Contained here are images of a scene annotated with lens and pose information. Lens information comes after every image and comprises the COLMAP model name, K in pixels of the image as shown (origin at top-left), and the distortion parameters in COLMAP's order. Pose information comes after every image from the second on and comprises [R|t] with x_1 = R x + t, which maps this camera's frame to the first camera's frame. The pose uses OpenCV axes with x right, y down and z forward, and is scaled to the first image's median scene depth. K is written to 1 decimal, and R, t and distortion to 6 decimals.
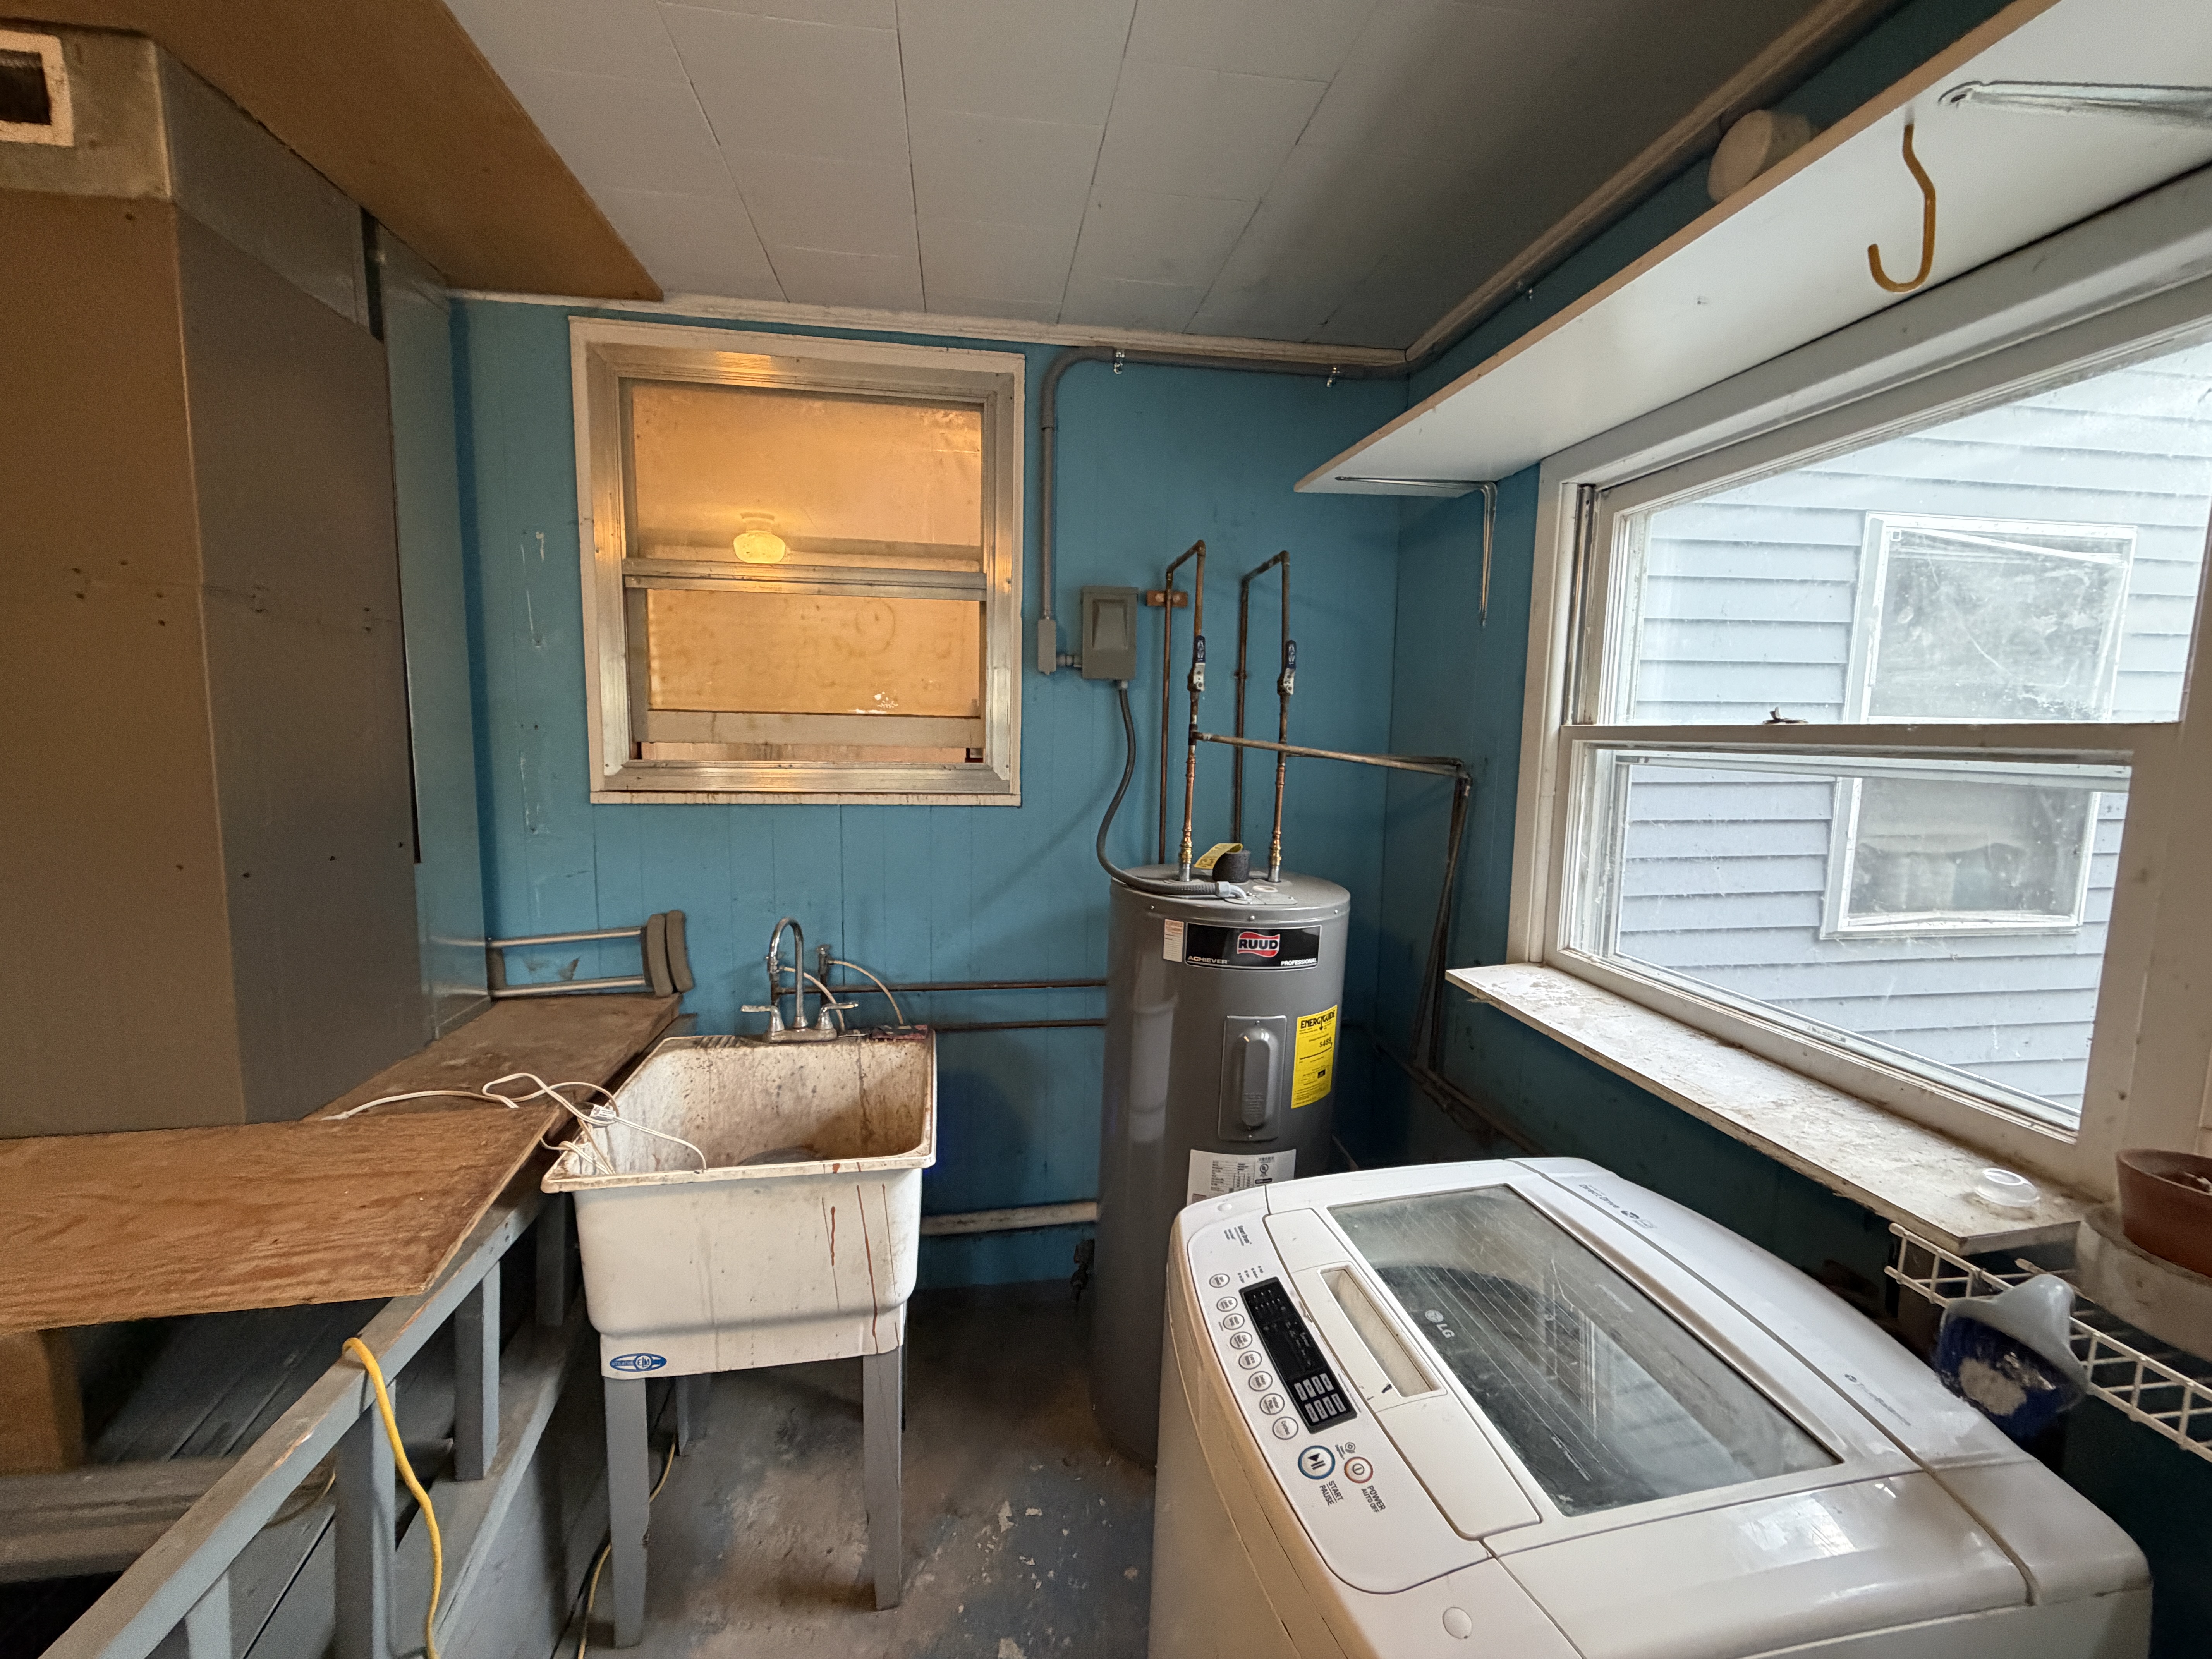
lens RADIAL K [[881.6, 0, 1097.3], [0, 881.6, 830.4], [0, 0, 1]] dist [0.000275, 0.000293]
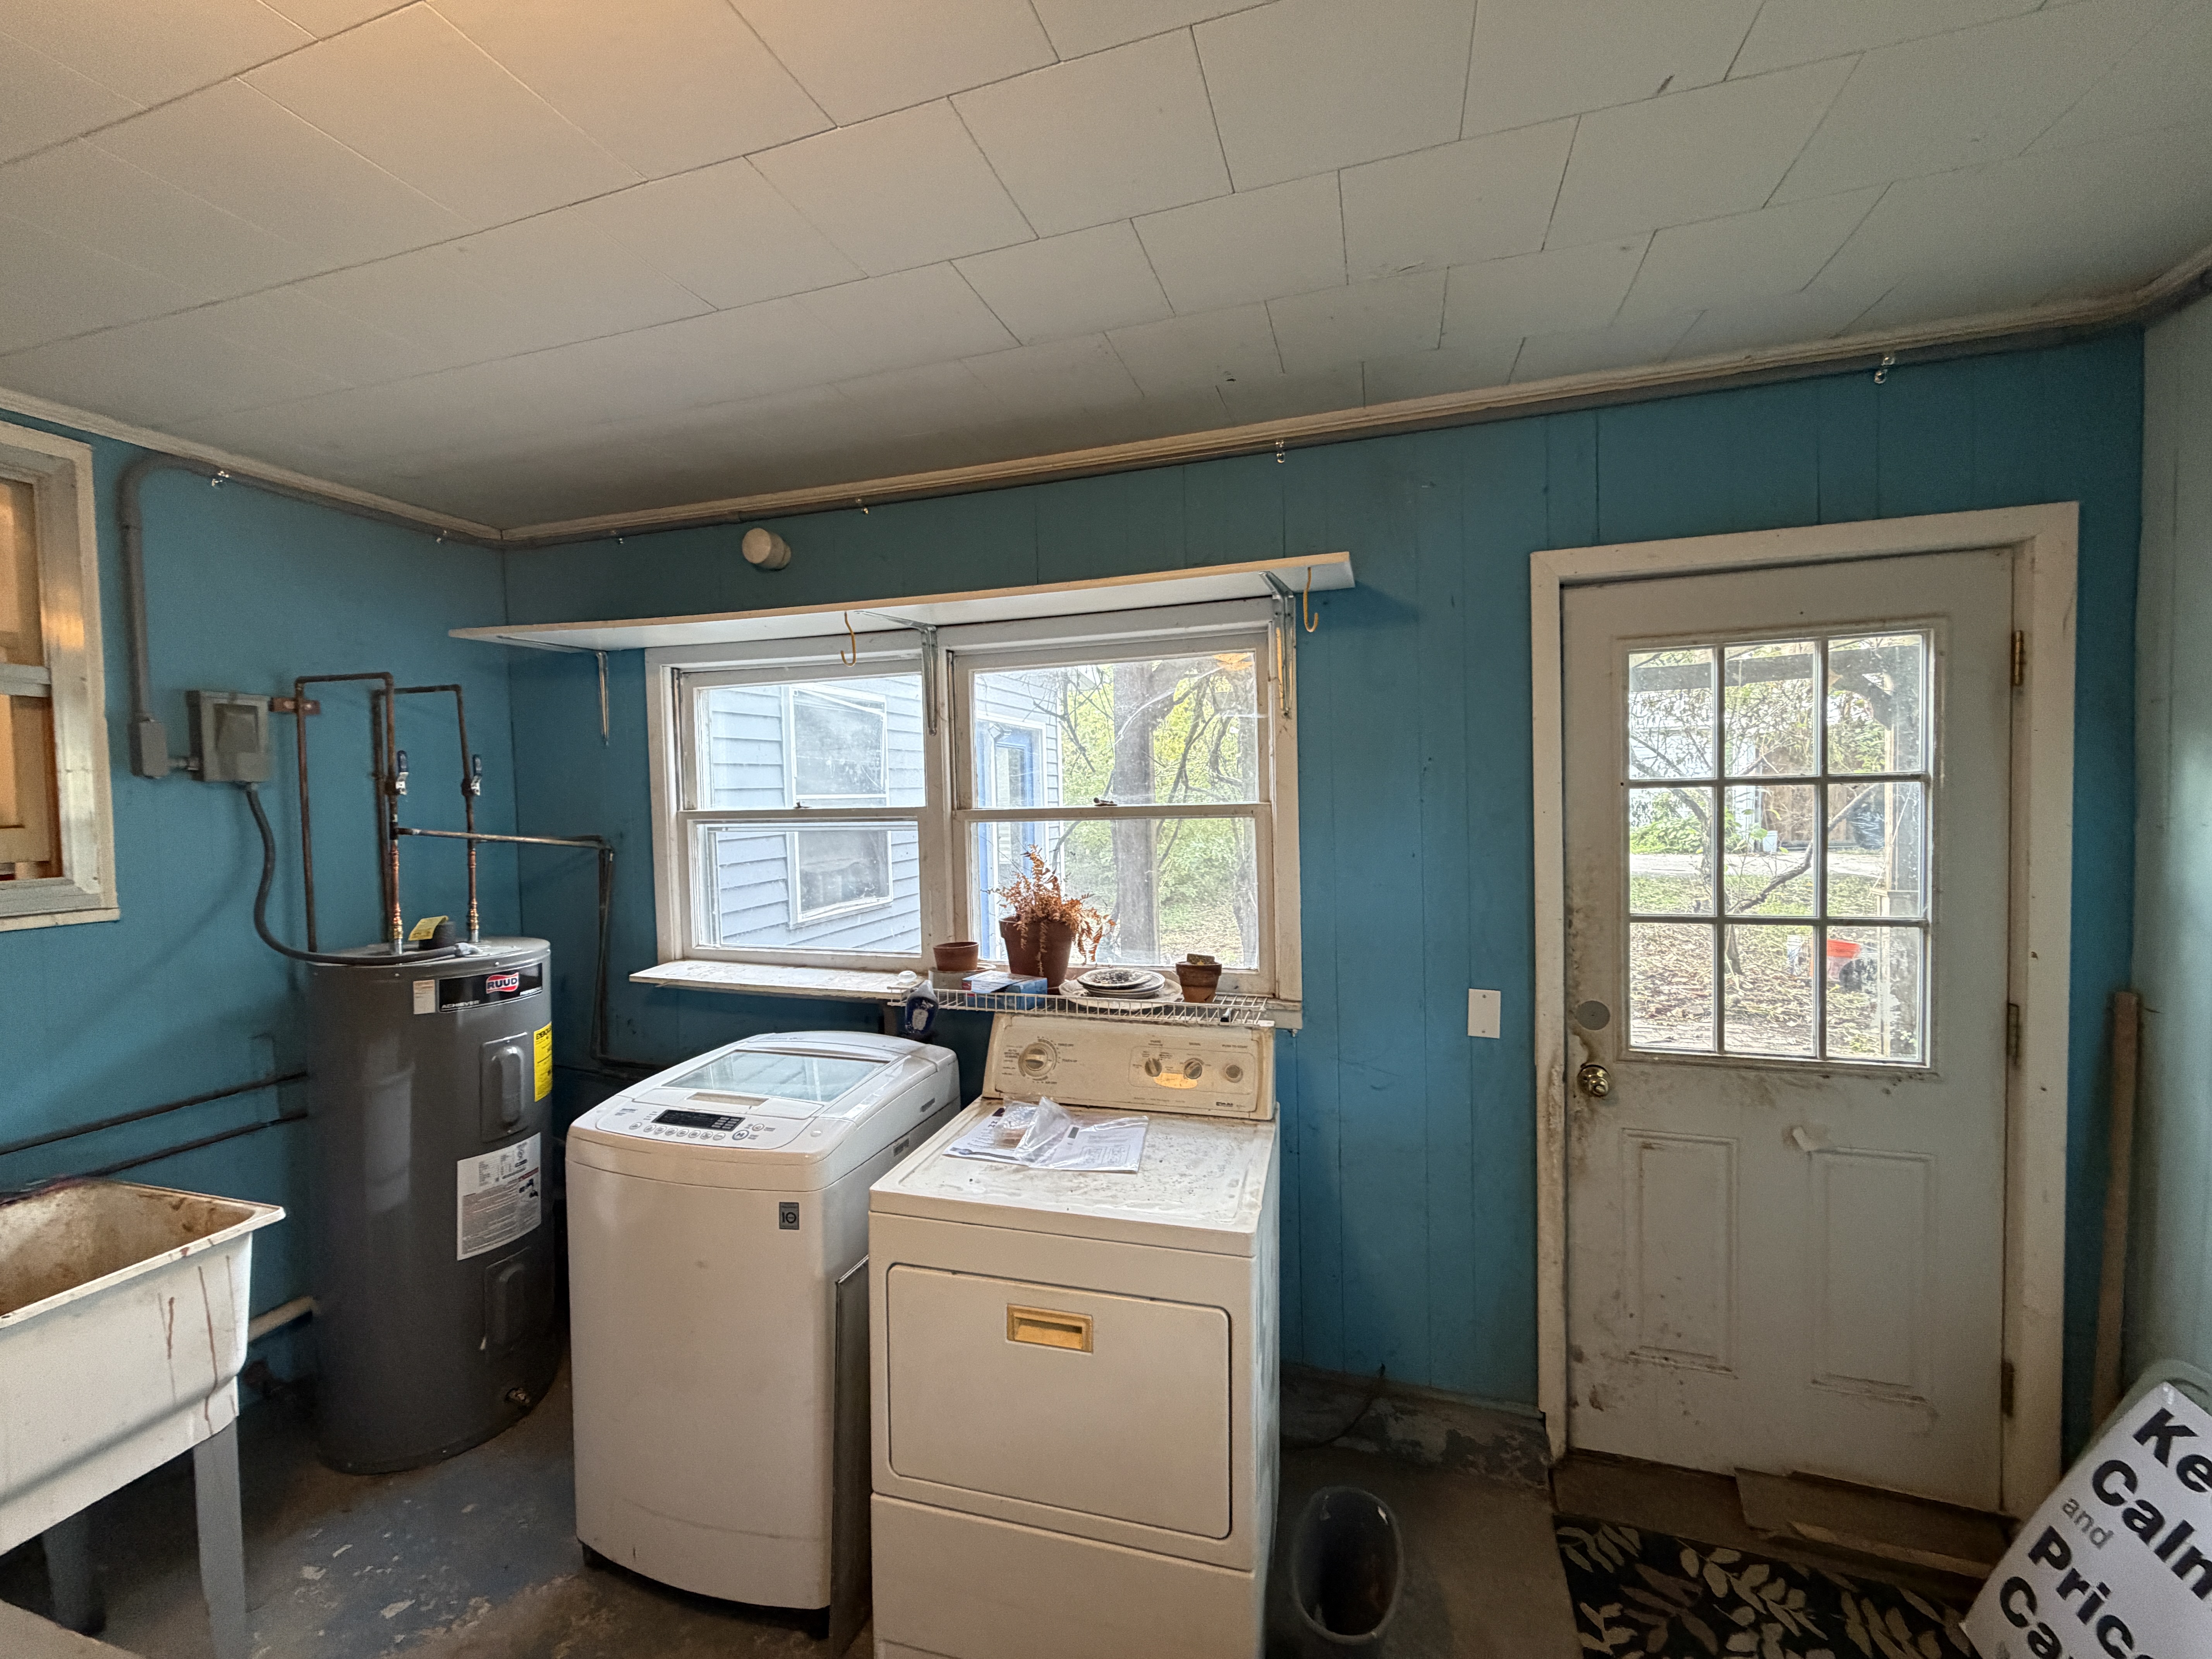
lens RADIAL K [[881.6, 0, 1107.8], [0, 881.6, 825.2], [0, 0, 1]] dist [0.000275, 0.000293]
pose [[0.439289, -0.057402, 0.896510, -0.549949], [0.129254, 0.991611, 0.000157, 0.009215], [-0.888998, 0.115809, 0.443024, -0.401359]]
